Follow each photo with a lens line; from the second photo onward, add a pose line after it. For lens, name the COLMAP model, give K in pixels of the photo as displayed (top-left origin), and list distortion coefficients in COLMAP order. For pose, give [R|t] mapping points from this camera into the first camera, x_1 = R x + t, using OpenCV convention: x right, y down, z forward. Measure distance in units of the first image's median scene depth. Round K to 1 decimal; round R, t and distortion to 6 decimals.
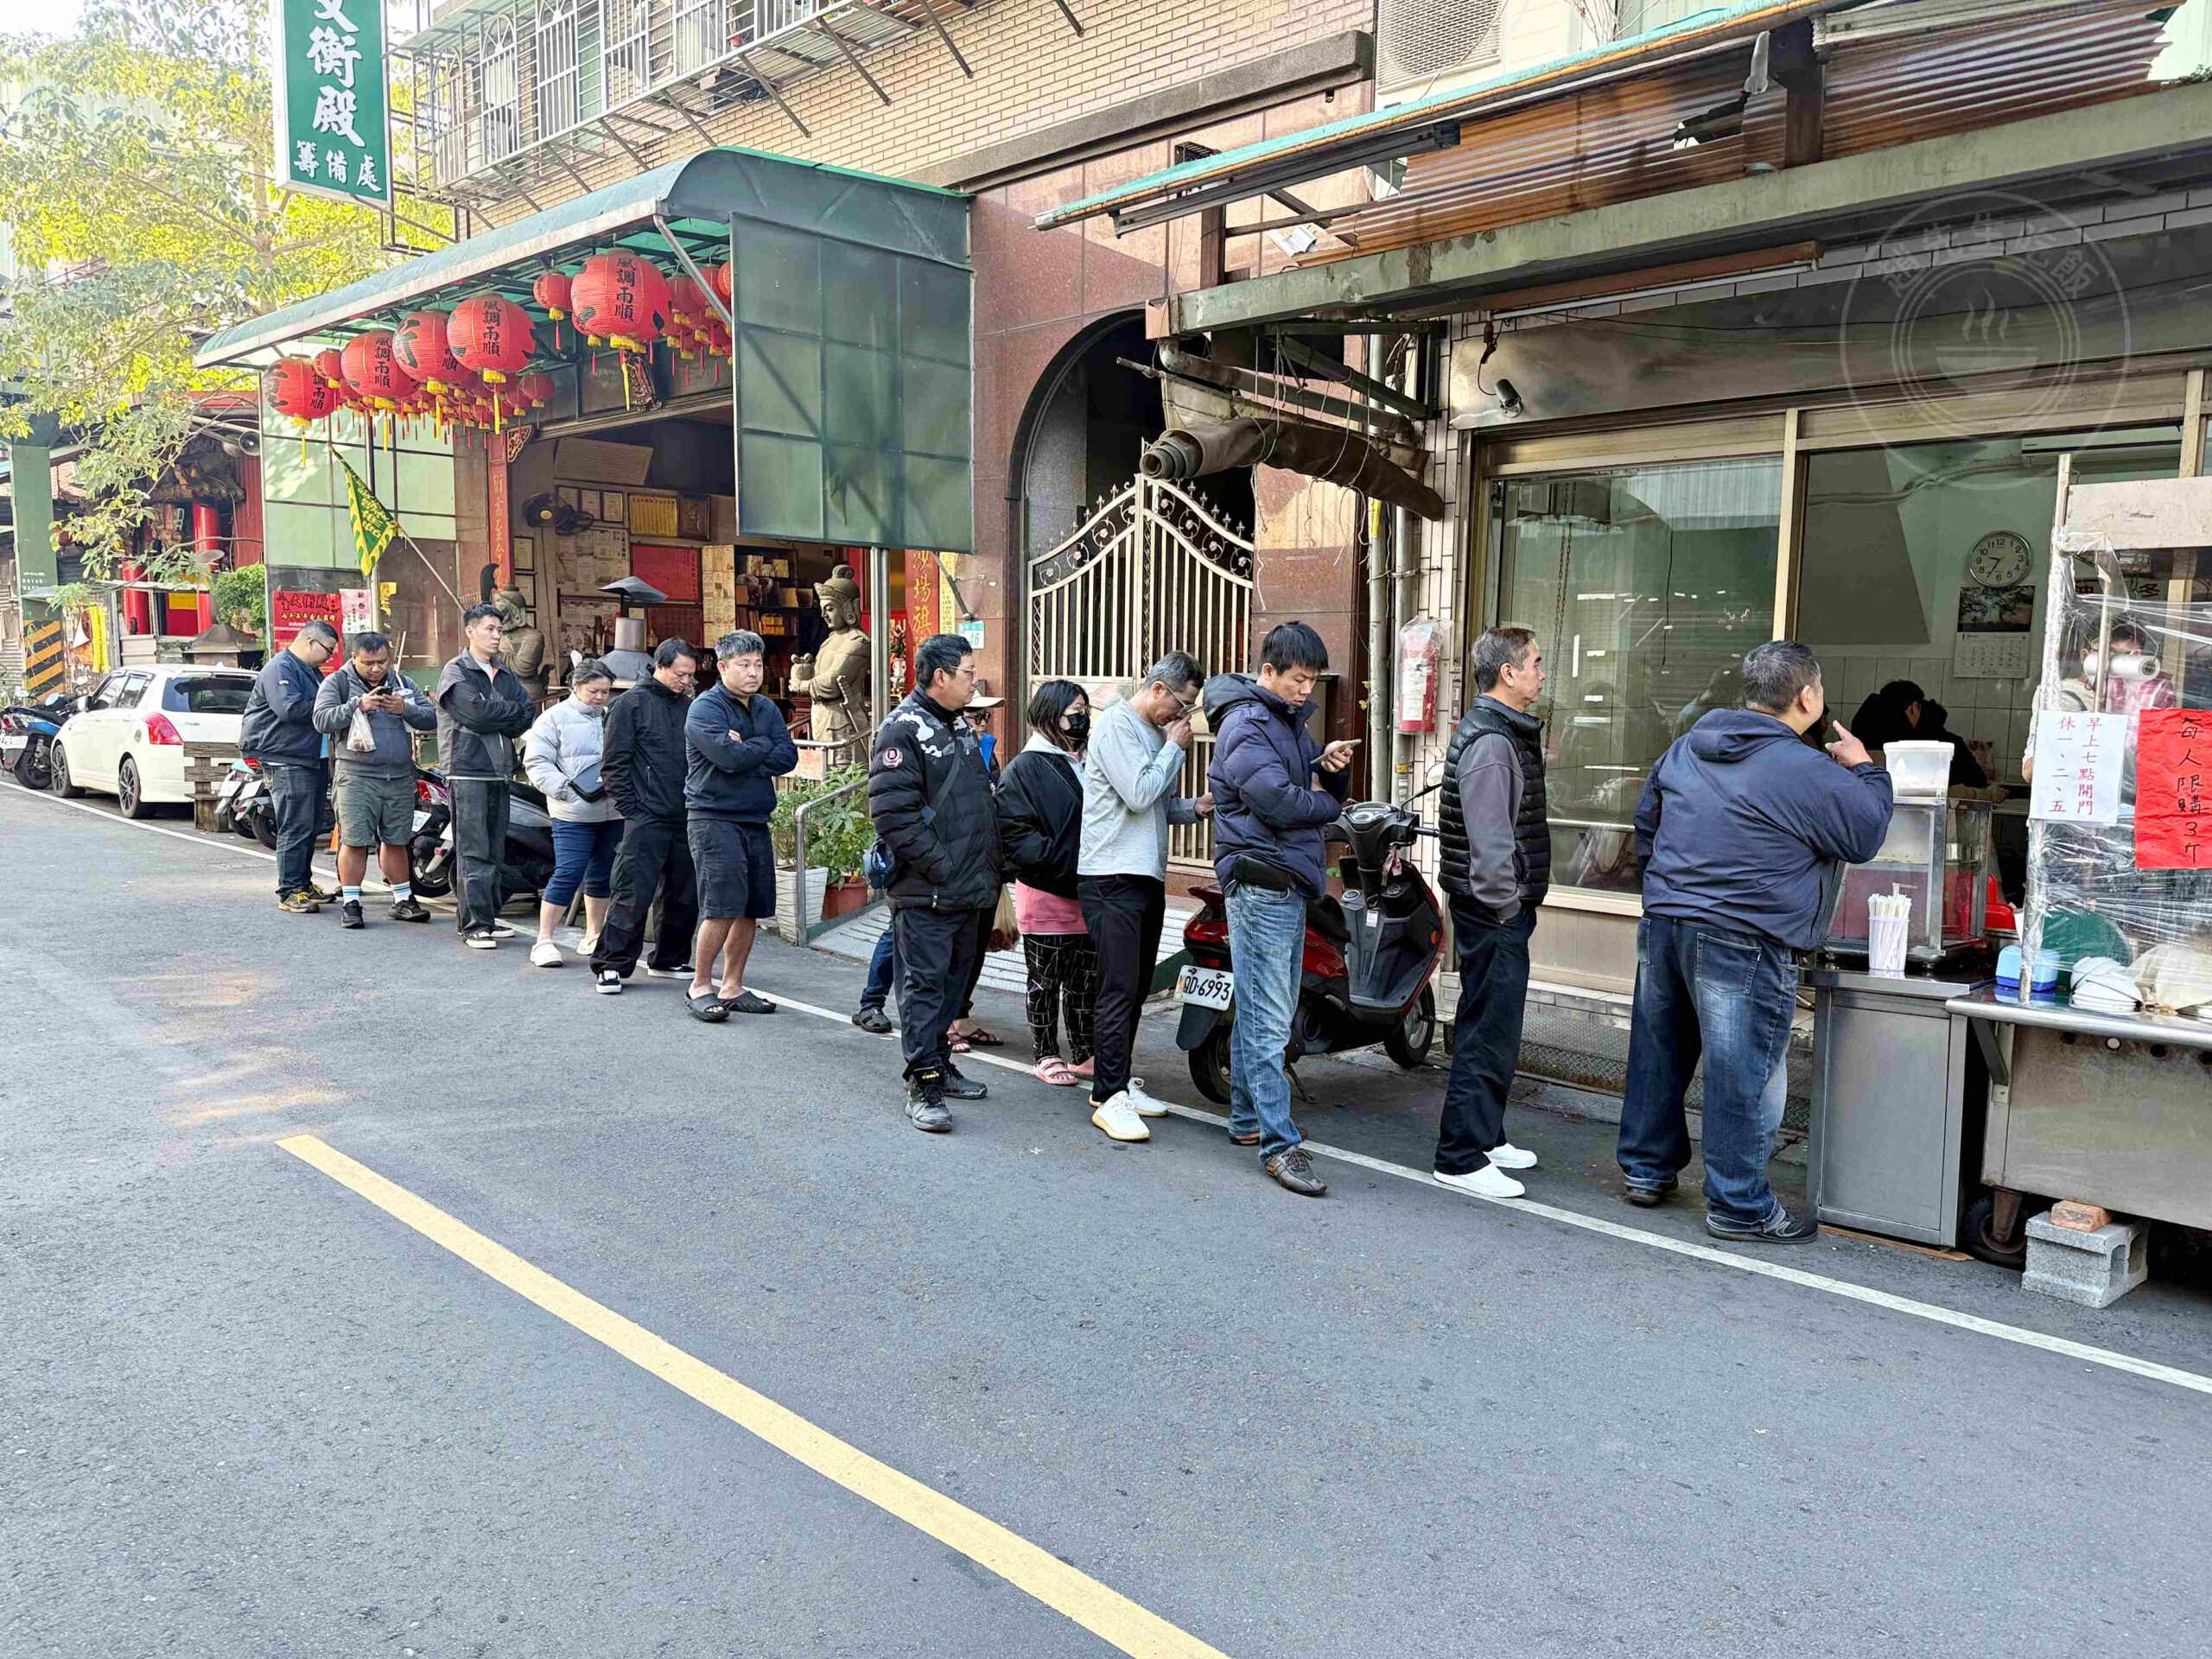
lens RADIAL K [[1573.5, 0, 1110.4], [0, 1573.5, 822.2], [0, 0, 1]] dist [0.005090, -0.003313]
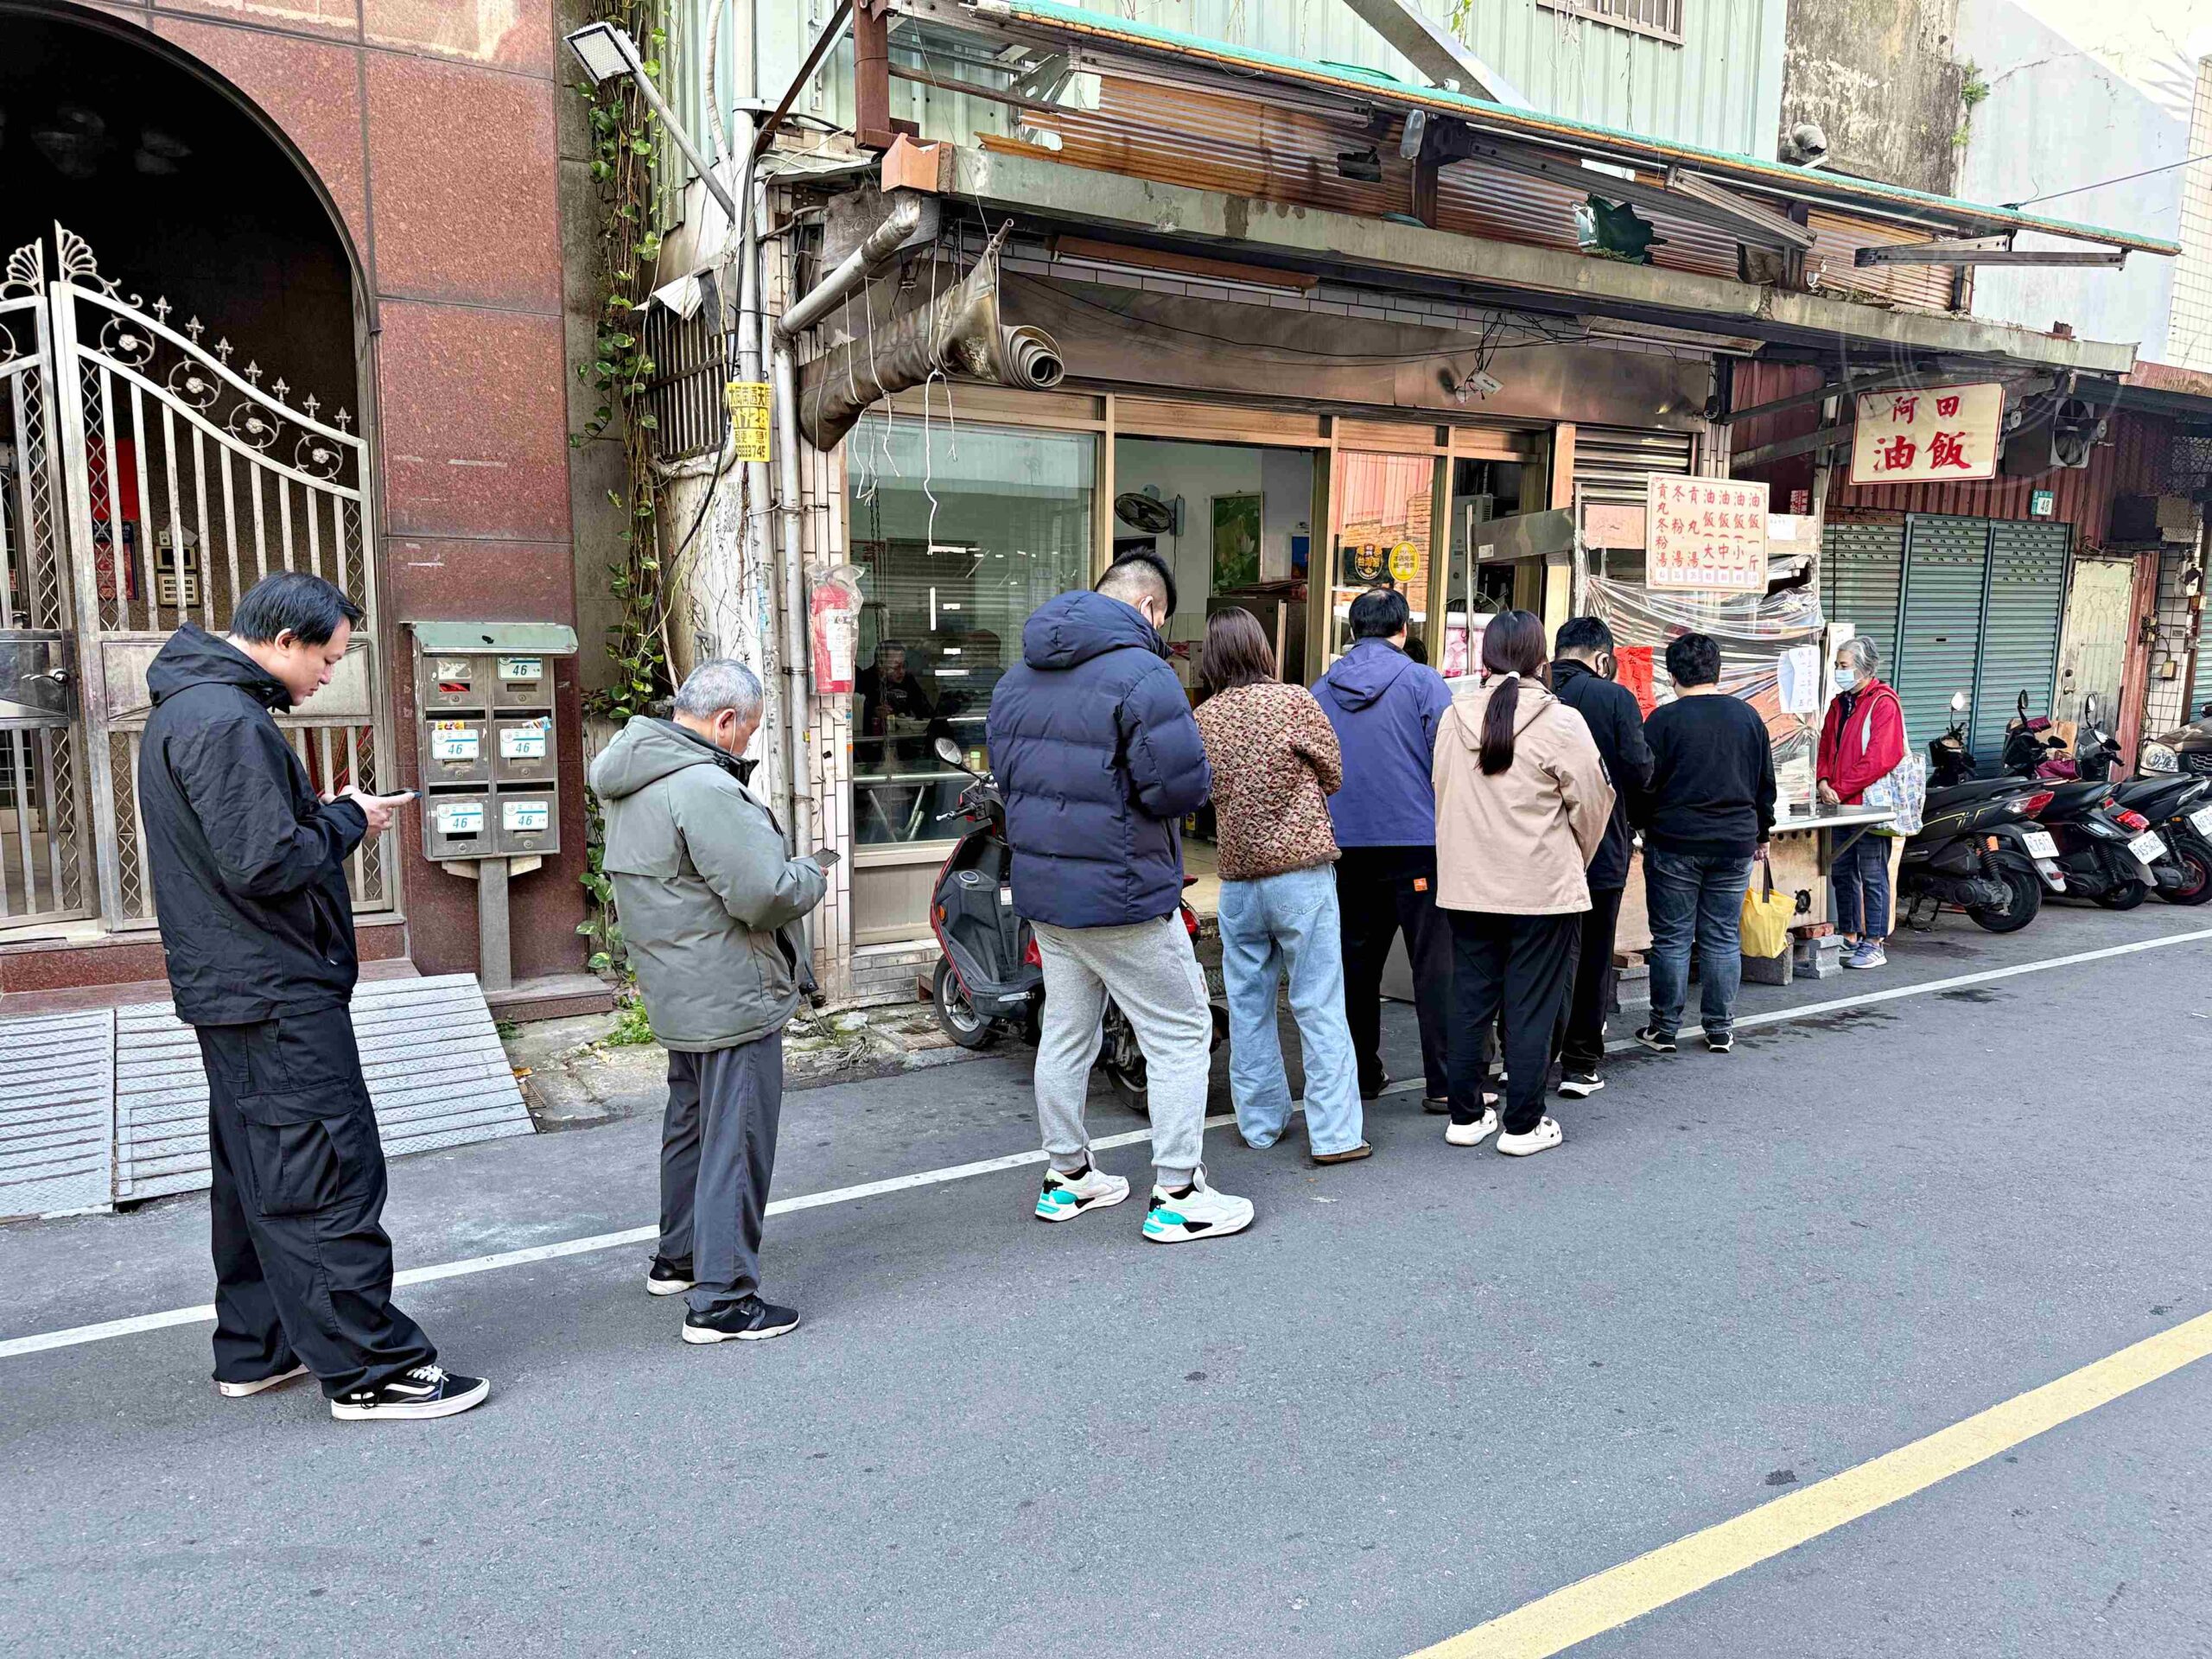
lens RADIAL K [[1573.5, 0, 1110.2], [0, 1573.5, 852.9], [0, 0, 1]] dist [0.005090, -0.003313]
pose [[0.286239, -0.136771, 0.948346, -0.626684], [0.080746, 0.989682, 0.118361, -0.062493], [-0.954750, 0.042695, 0.294329, 0.616387]]
